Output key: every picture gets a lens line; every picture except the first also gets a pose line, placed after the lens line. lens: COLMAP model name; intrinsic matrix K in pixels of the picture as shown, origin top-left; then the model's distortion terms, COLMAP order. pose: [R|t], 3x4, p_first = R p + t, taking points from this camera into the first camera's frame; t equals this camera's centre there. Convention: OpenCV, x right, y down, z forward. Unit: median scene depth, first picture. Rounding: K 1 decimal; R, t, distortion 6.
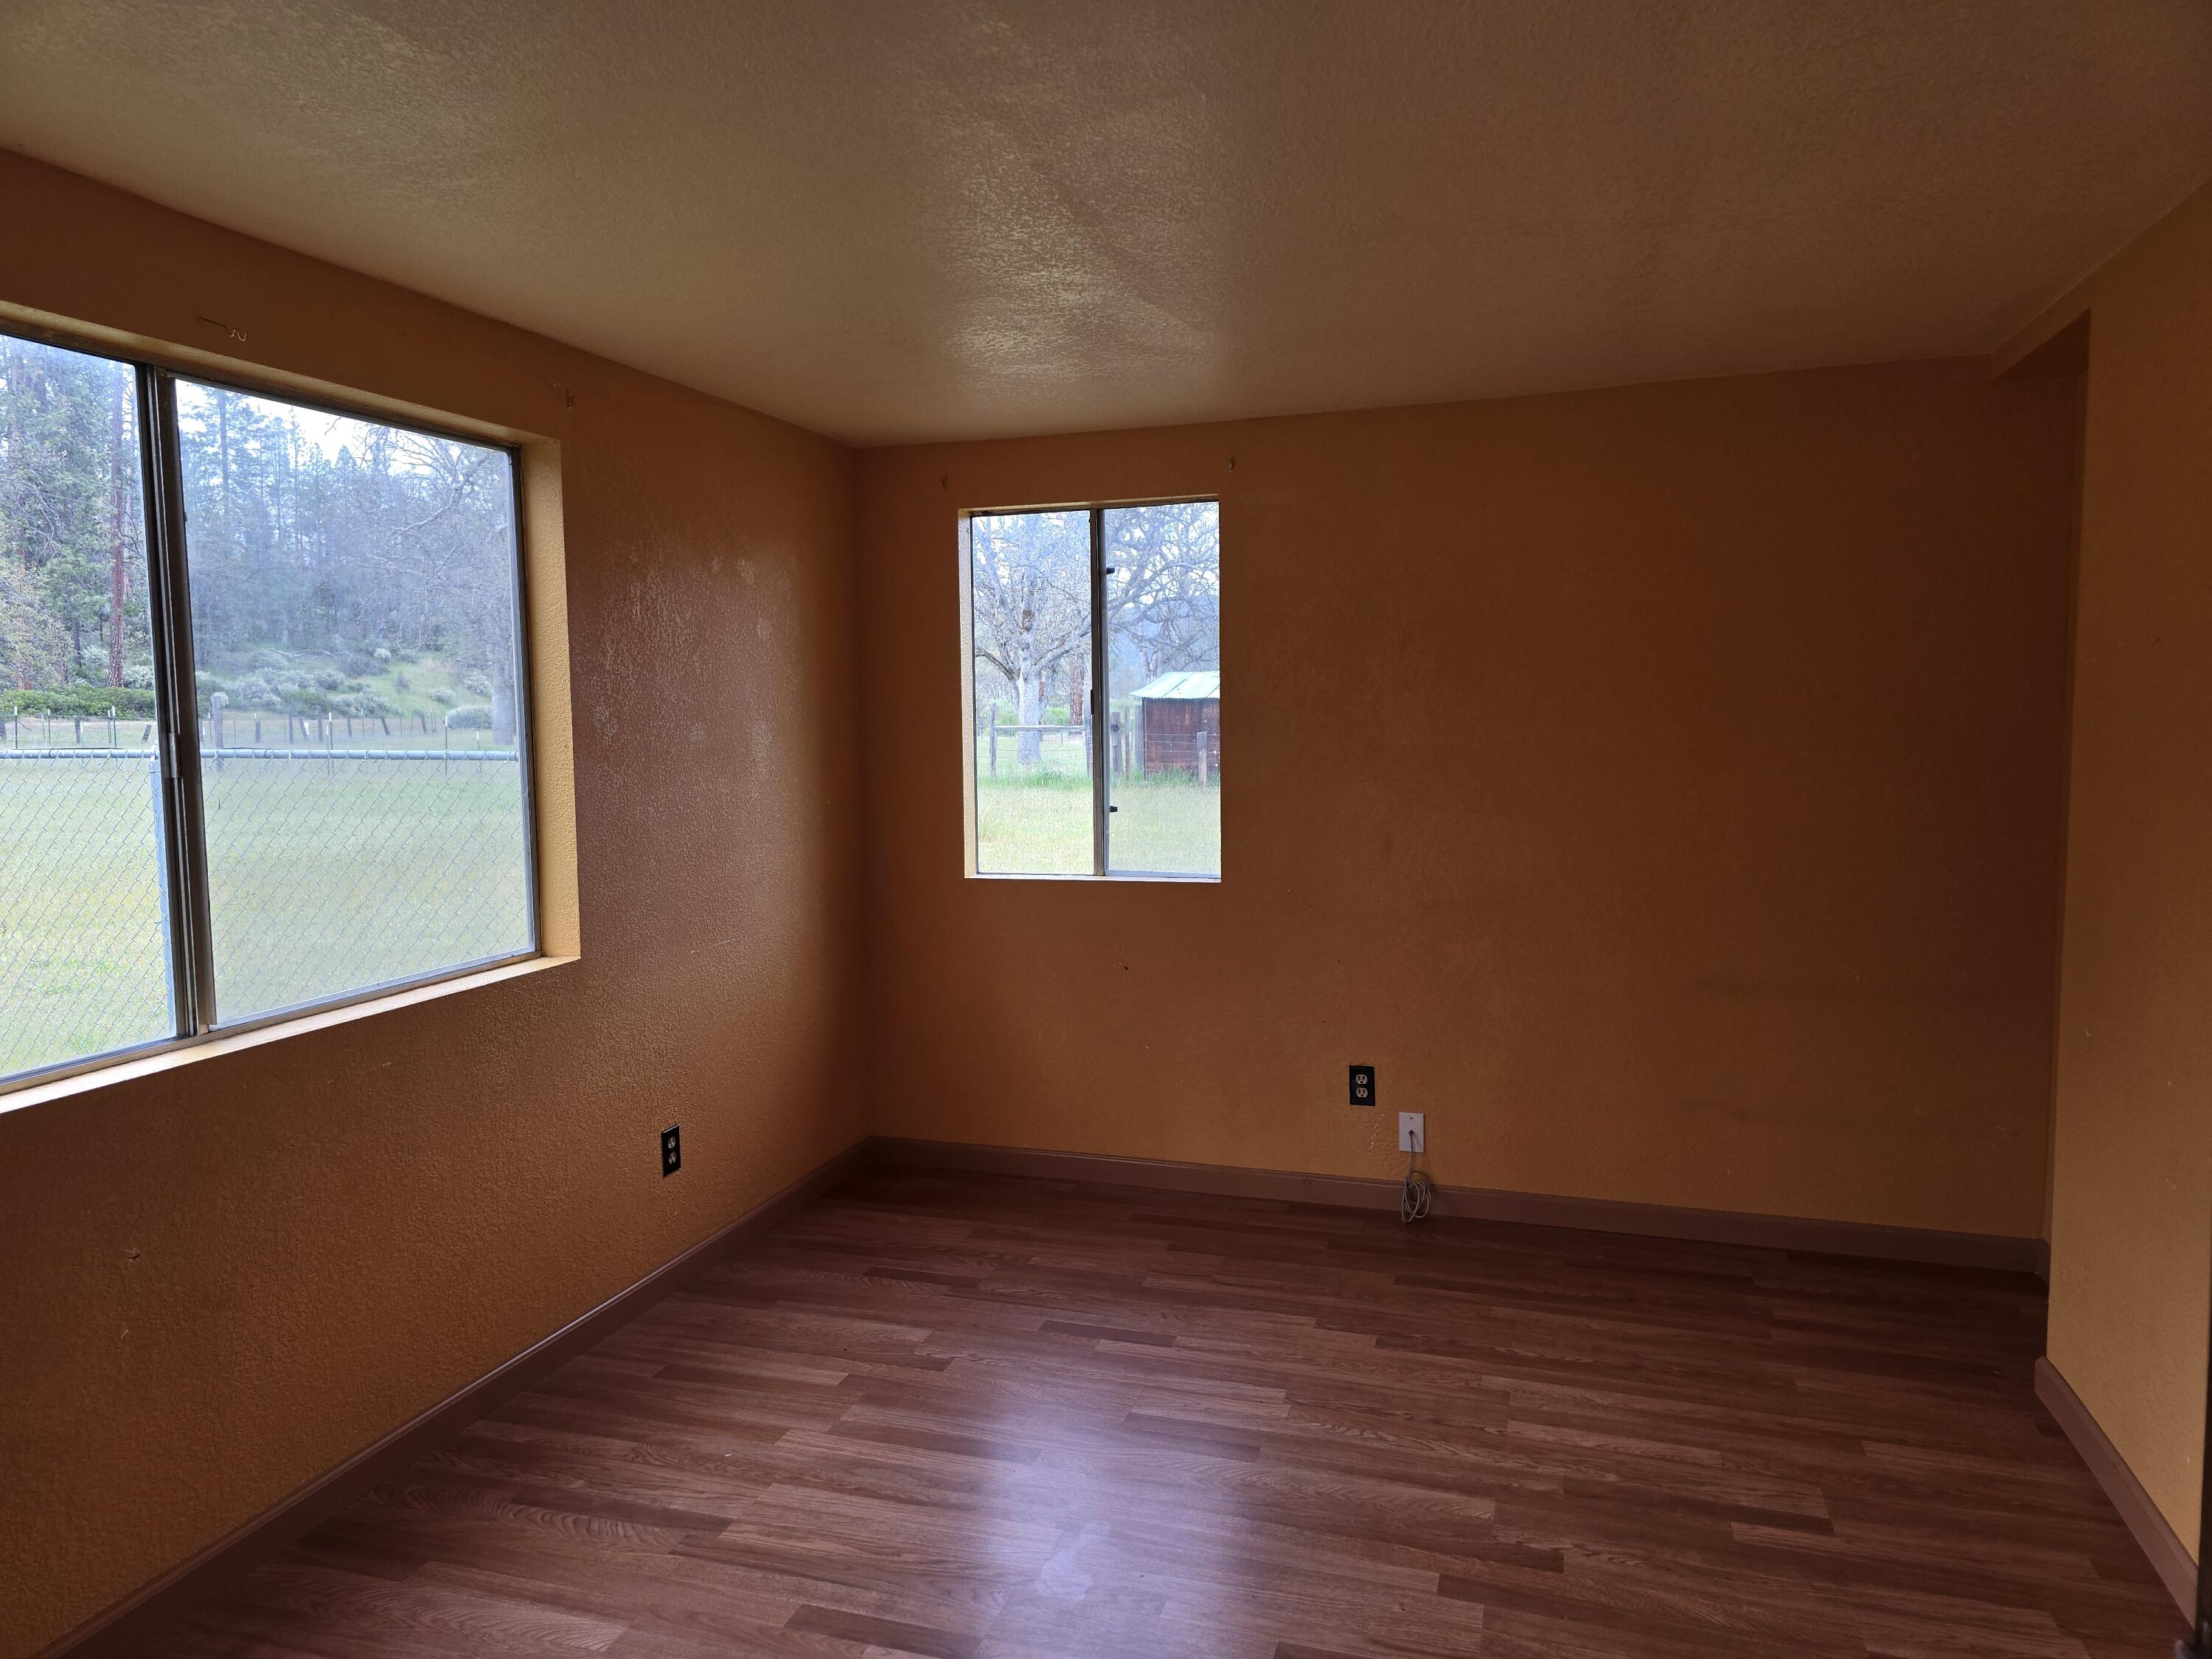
lens RADIAL K [[1497.1, 0, 1106.0], [0, 1497.1, 829.5], [0, 0, 1]] dist [-0.038242, 0.000280]
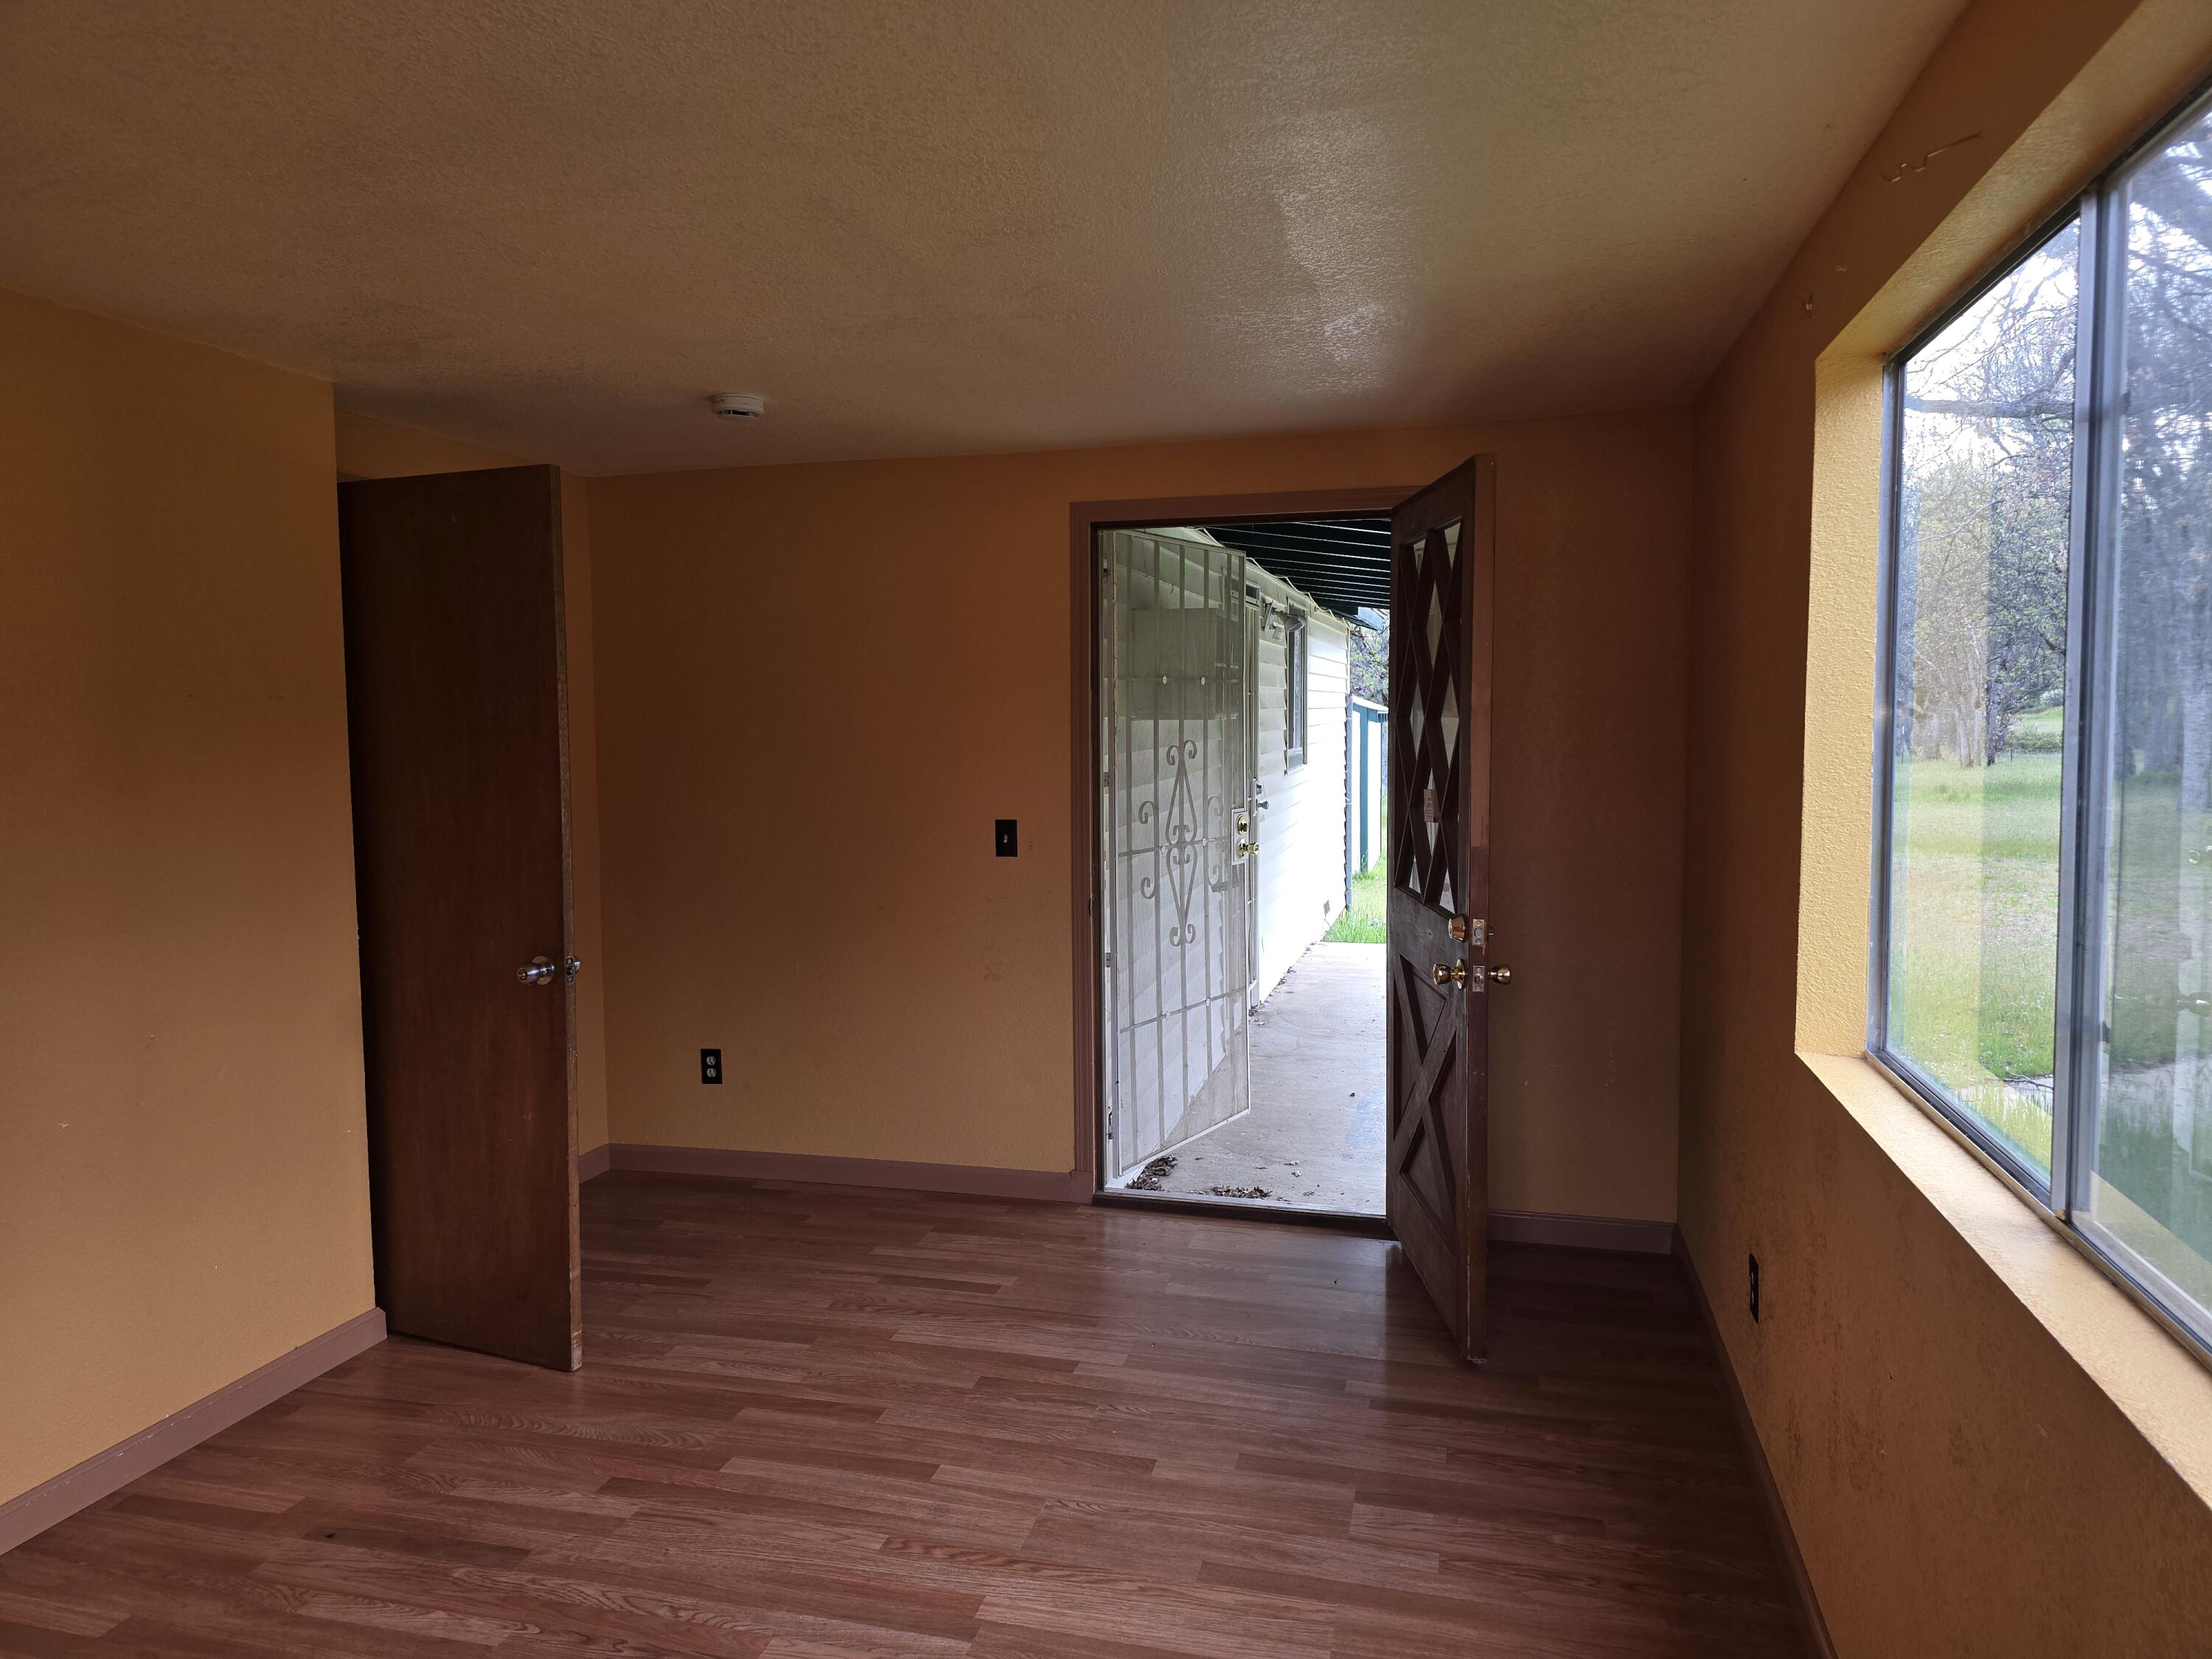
lens RADIAL K [[1466.7, 0, 1106.0], [0, 1466.7, 829.5], [0, 0, 1]] dist [0.022990, -0.002413]
pose [[-0.995340, 0.078010, -0.056685, -0.032409], [0.068677, 0.986117, 0.151182, -0.107584], [0.067692, 0.146584, -0.986879, 1.666792]]
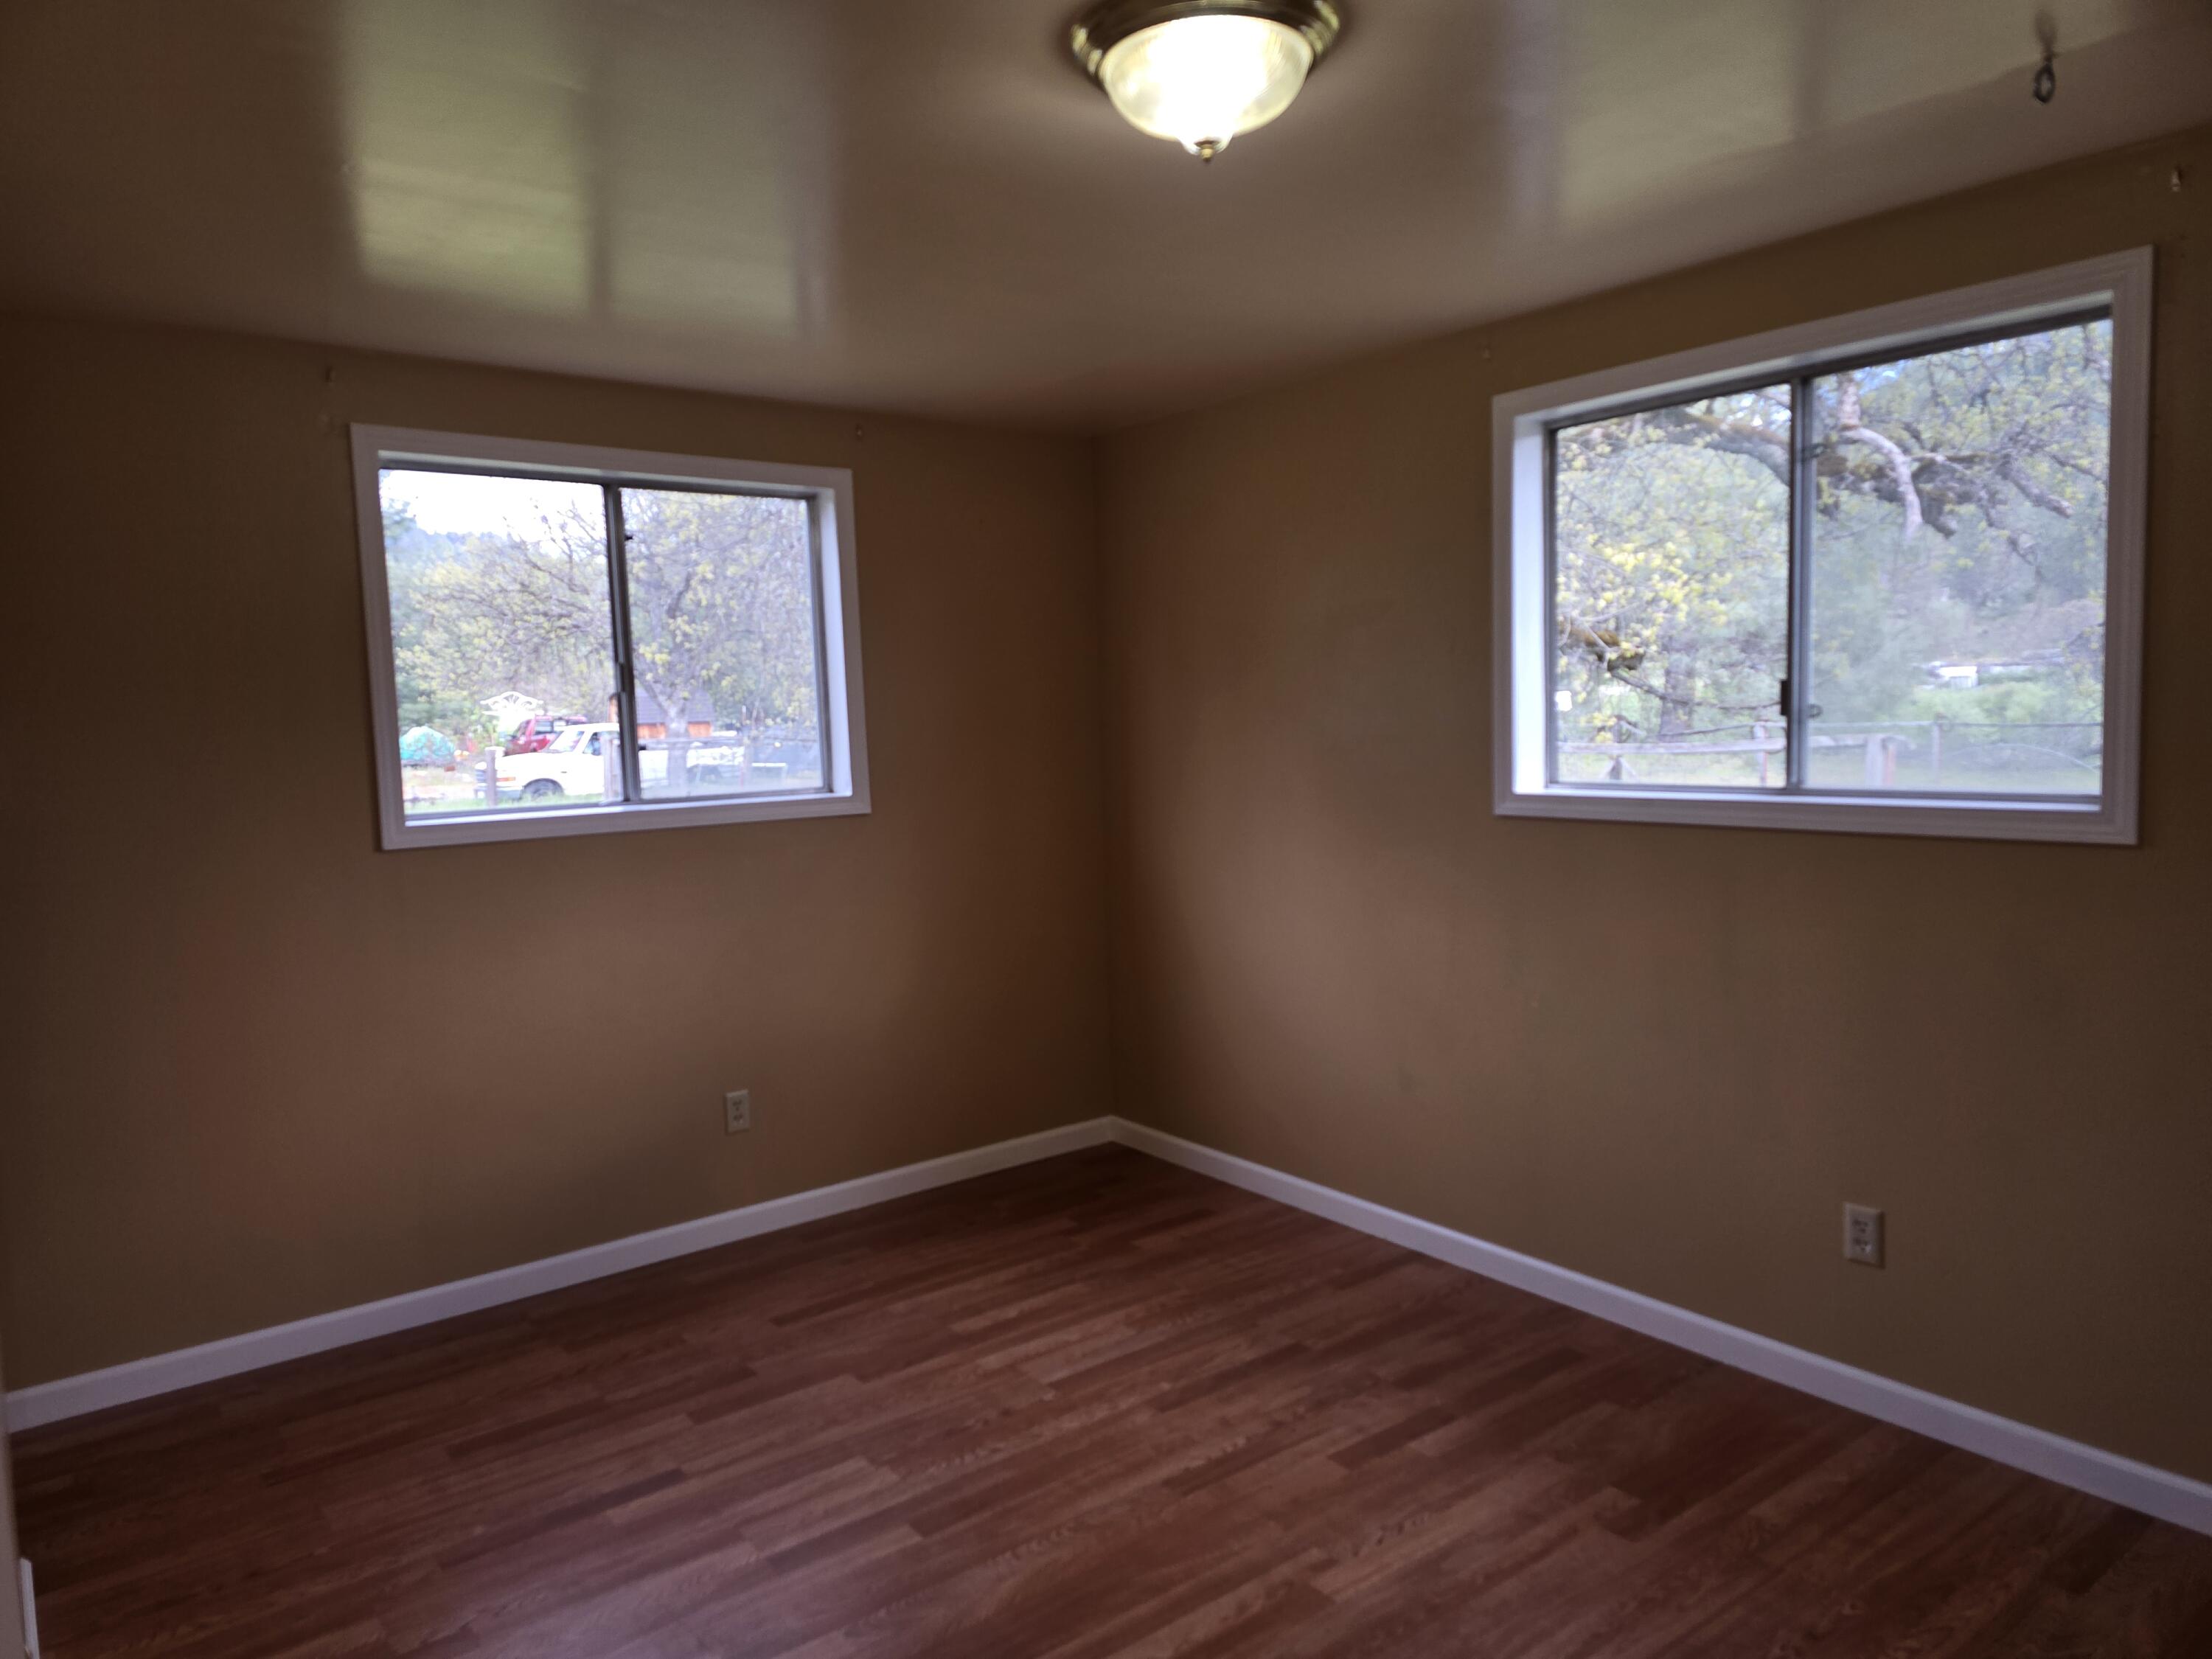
lens RADIAL K [[1466.7, 0, 1106.0], [0, 1466.7, 829.5], [0, 0, 1]] dist [0.022990, -0.002413]
pose [[0.555768, -0.092998, 0.826119, -0.528441], [0.094713, 0.994336, 0.048216, -0.044258], [-0.825925, 0.051447, 0.561428, 0.341260]]
